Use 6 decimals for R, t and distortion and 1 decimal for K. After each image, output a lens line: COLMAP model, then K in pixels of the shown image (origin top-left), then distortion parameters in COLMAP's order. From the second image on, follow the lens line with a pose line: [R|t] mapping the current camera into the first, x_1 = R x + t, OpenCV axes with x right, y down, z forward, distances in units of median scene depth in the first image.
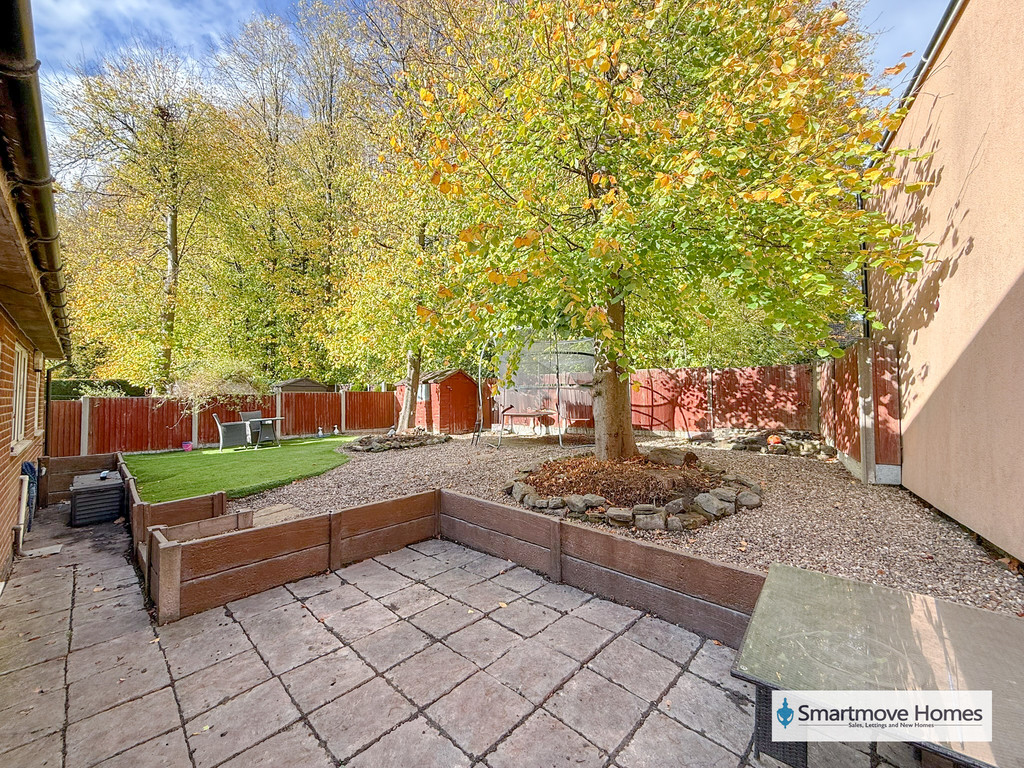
lens RADIAL K [[410.7, 0, 509.0], [0, 410.7, 384.4], [0, 0, 1]] dist [-0.000300, 0.000311]
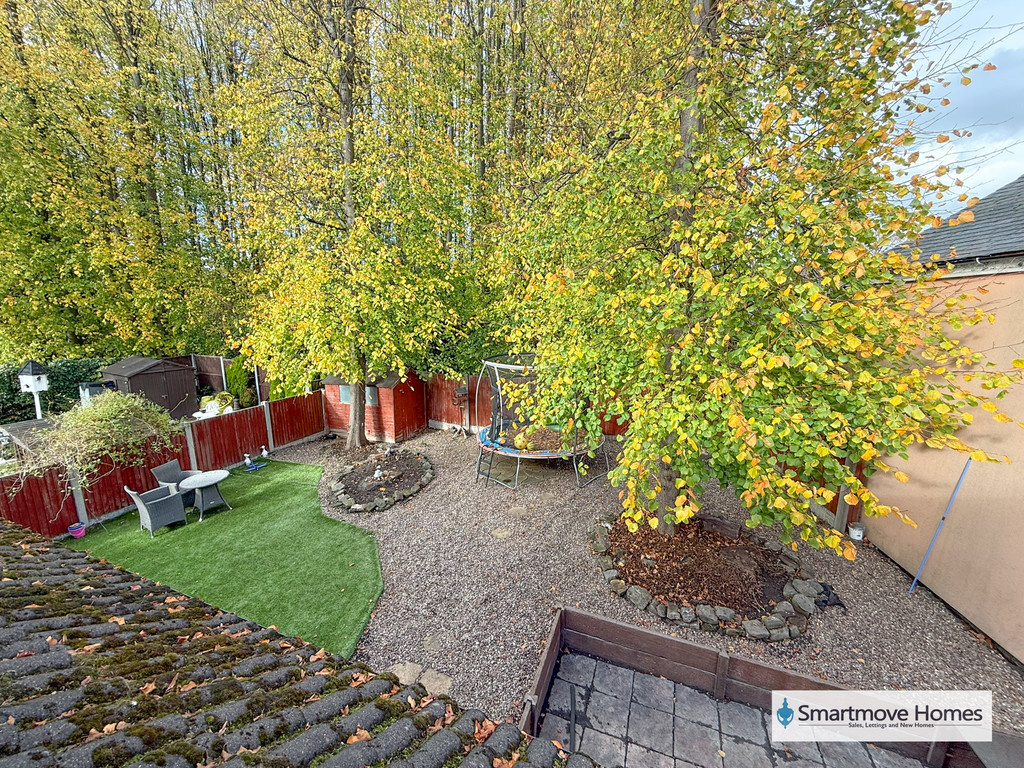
lens RADIAL K [[410.7, 0, 509.0], [0, 410.7, 384.4], [0, 0, 1]] dist [-0.000300, 0.000311]
pose [[0.926250, -0.058553, 0.372335, -0.785301], [-0.023756, 0.976826, 0.212712, -0.611350], [-0.376161, -0.205869, 0.903394, 0.298084]]
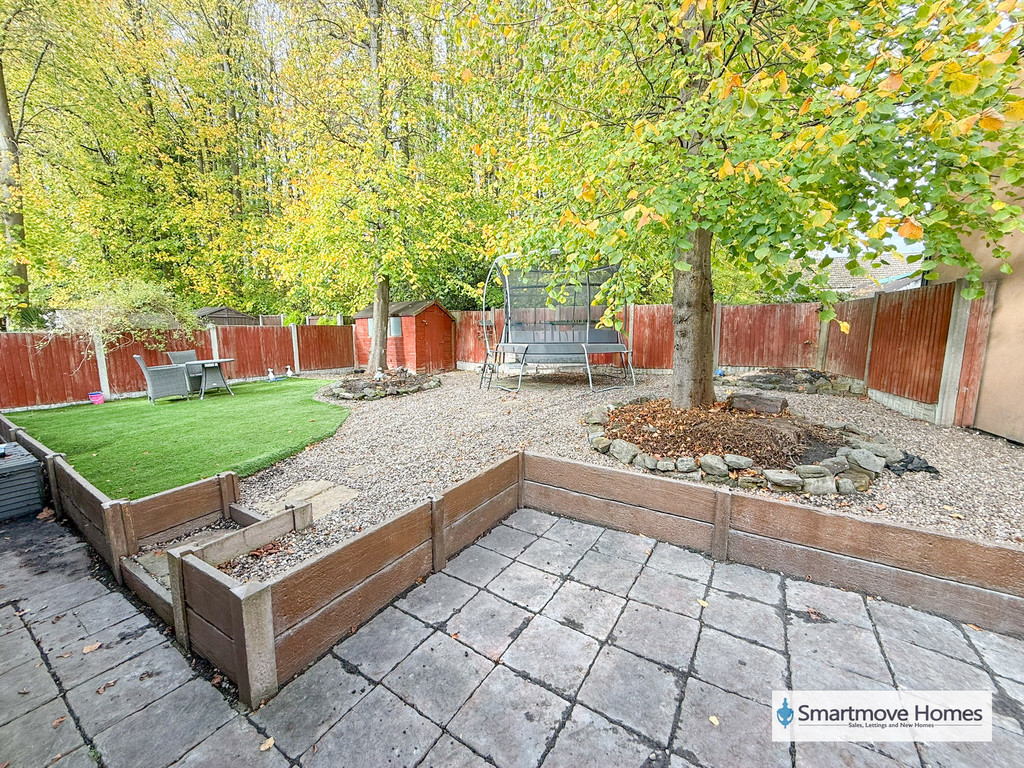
lens RADIAL K [[408.7, 0, 508.2], [0, 408.7, 386.3], [0, 0, 1]] dist [-0.000104, 0.000135]
pose [[0.980612, -0.020791, 0.194853, -0.431294], [-0.011957, 0.986155, 0.165394, -0.008439], [-0.195594, -0.164517, 0.966787, 0.296879]]
